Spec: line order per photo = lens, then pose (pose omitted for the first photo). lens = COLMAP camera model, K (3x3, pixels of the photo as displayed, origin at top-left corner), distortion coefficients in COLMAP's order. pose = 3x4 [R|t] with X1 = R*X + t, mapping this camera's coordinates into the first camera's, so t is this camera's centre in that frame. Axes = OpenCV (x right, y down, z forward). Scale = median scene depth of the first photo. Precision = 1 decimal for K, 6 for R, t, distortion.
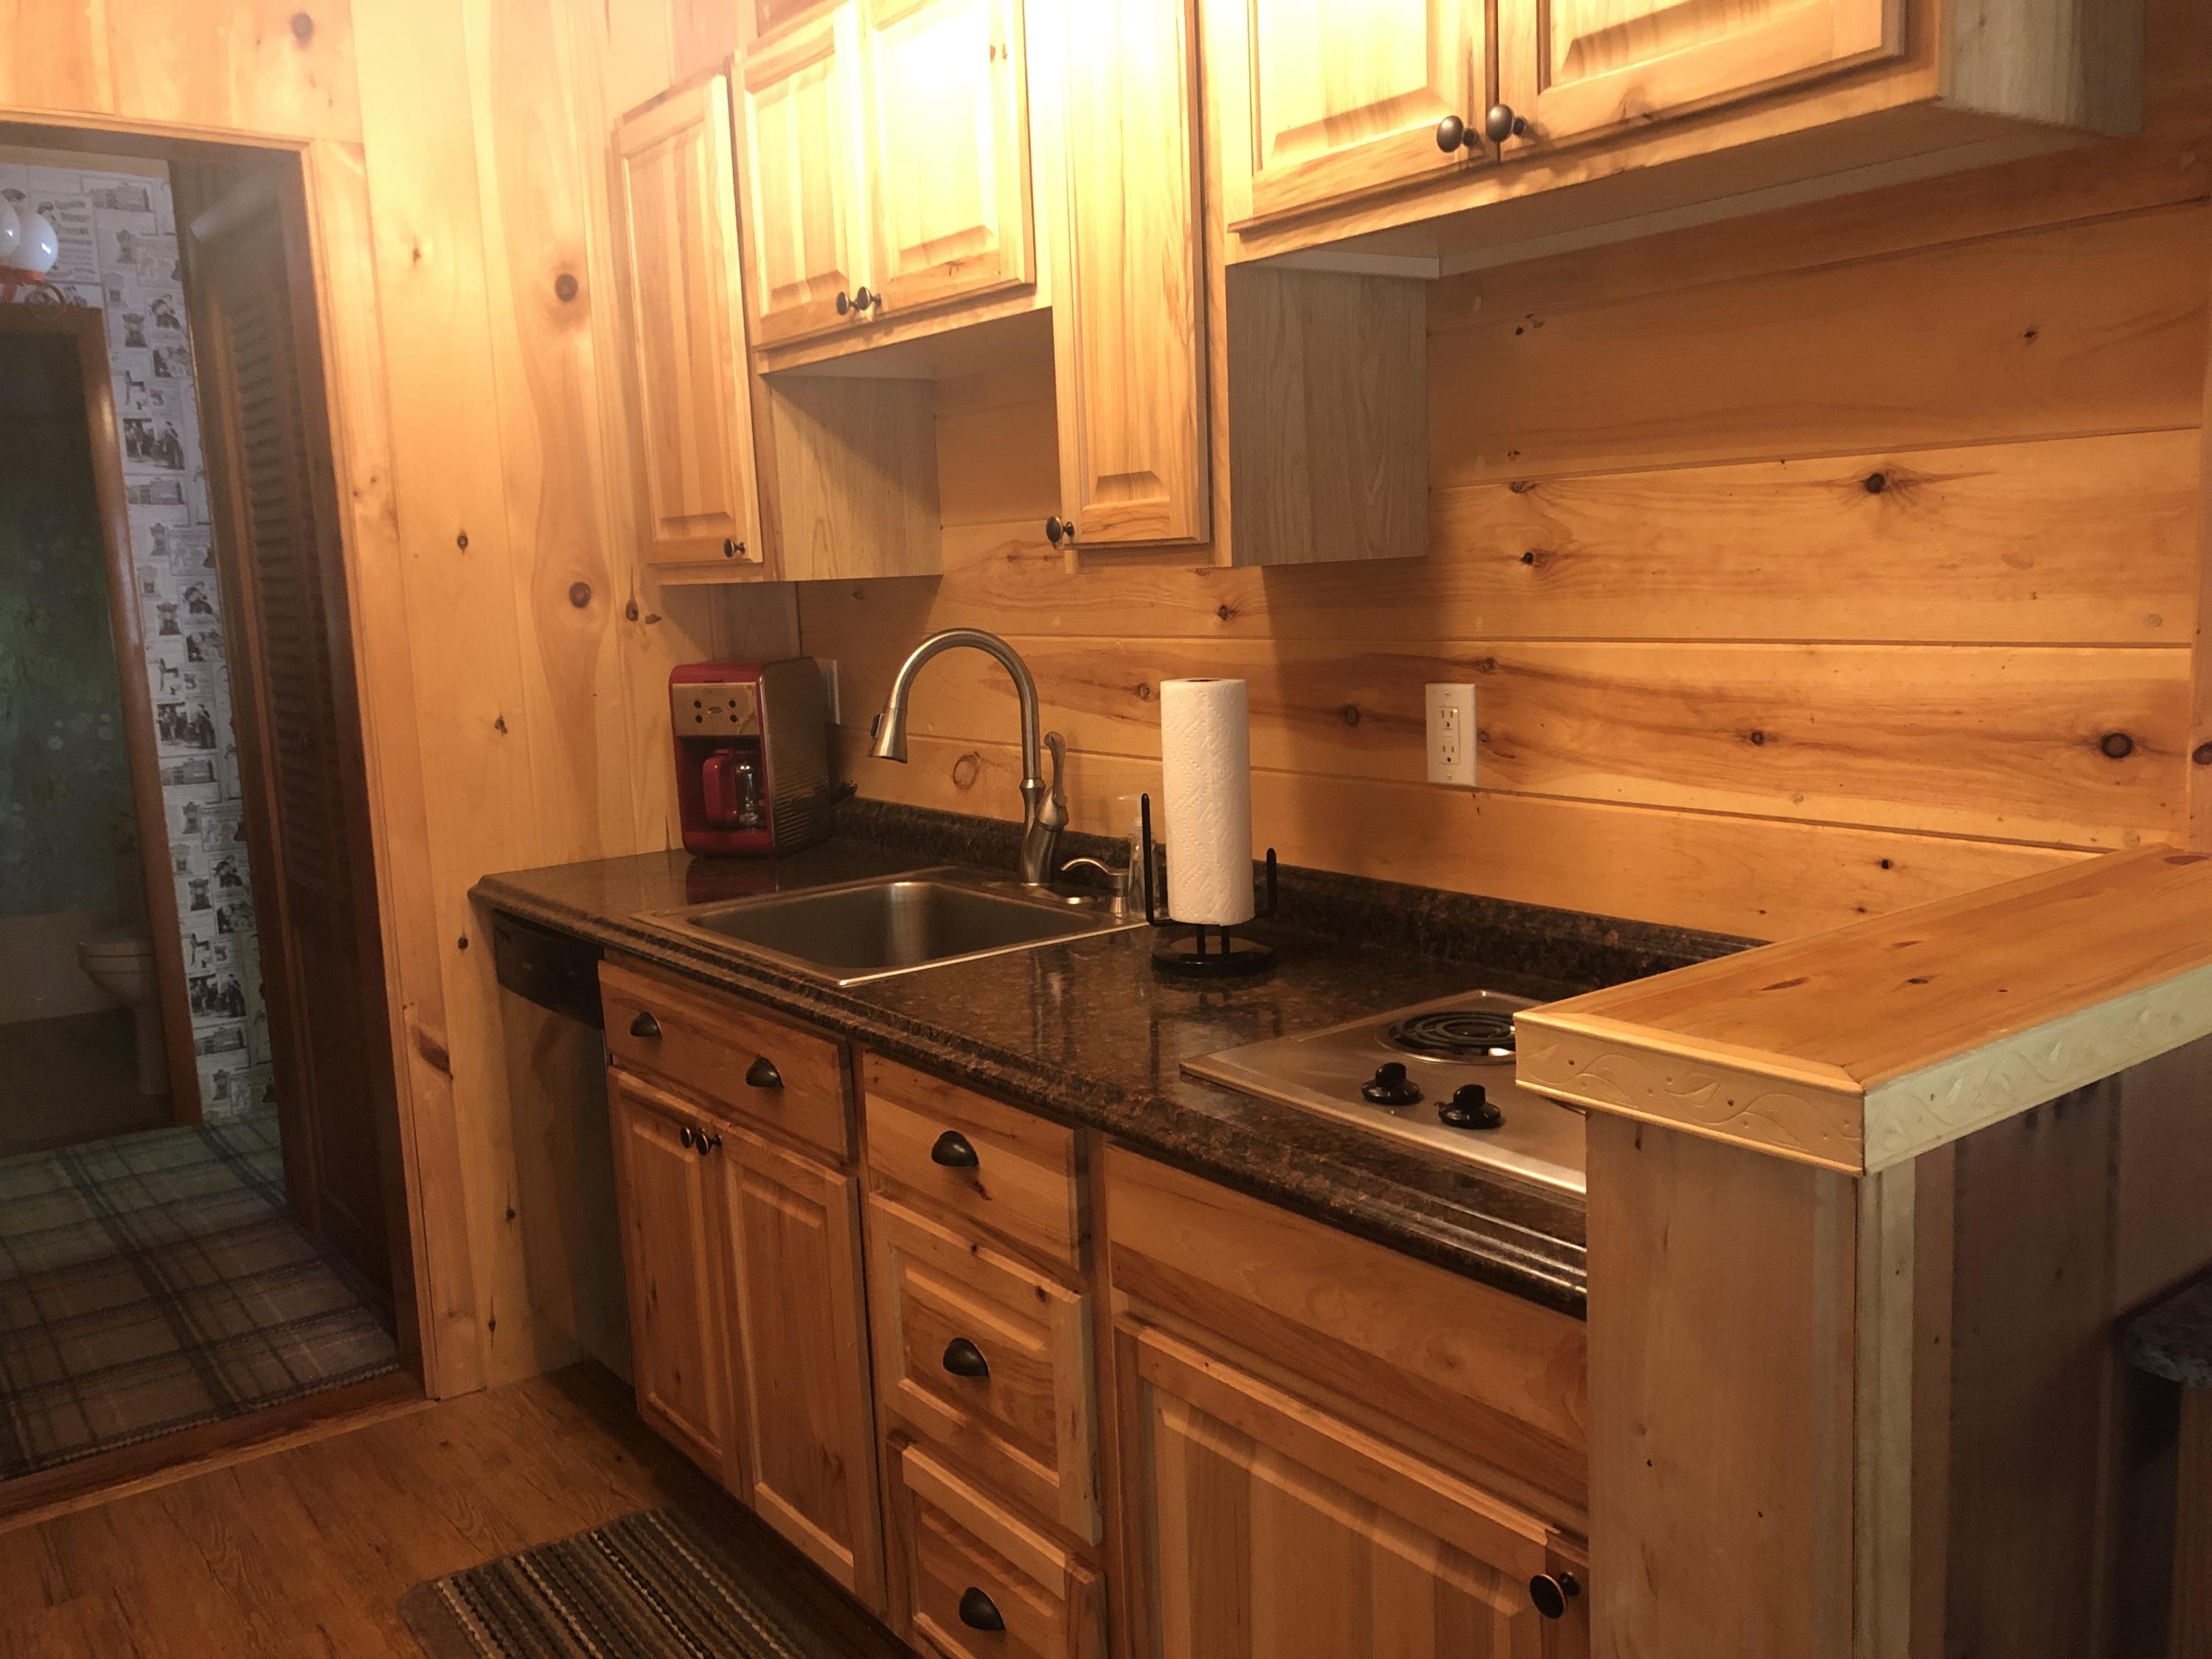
lens RADIAL K [[1822.4, 0, 1106.0], [0, 1822.4, 829.5], [0, 0, 1]] dist [0.071791, -0.105293]
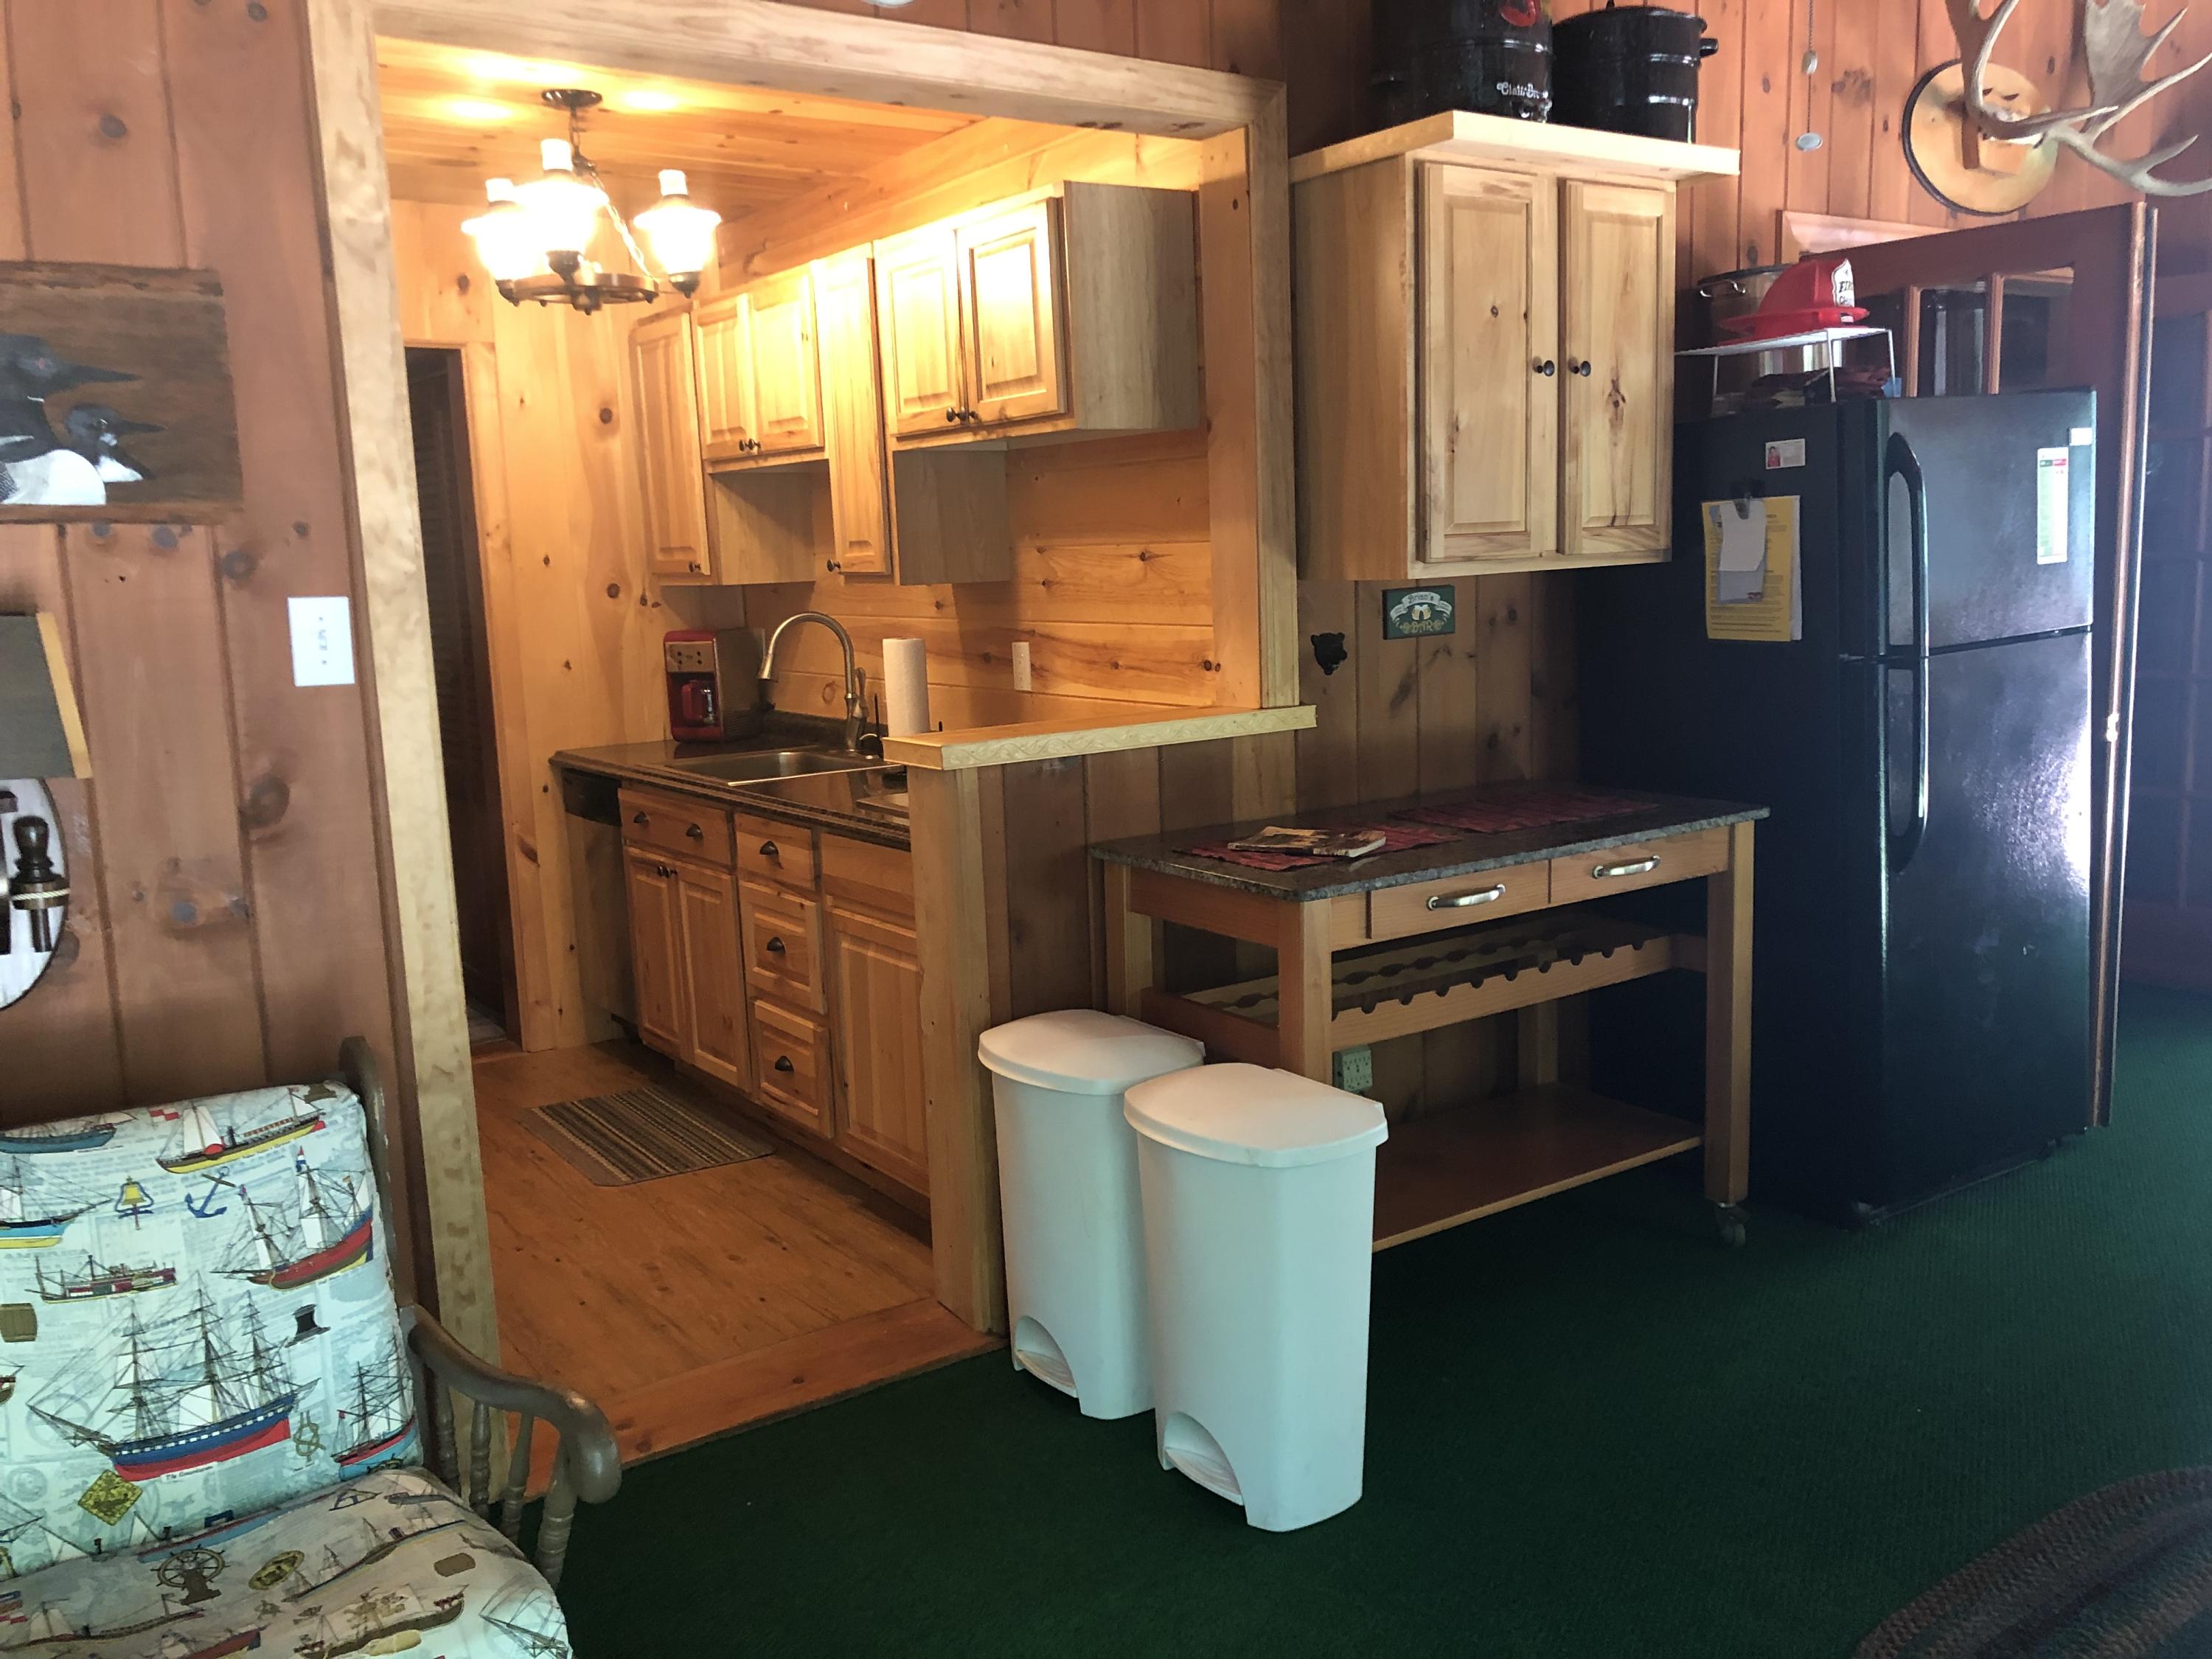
lens RADIAL K [[1782.7, 0, 1106.0], [0, 1782.7, 829.5], [0, 0, 1]] dist [0.148552, -0.327795]
pose [[0.999475, 0.011320, -0.030359, 0.303125], [-0.010947, 0.999863, 0.012406, 0.093412], [0.030495, -0.012067, 0.999462, -0.899928]]
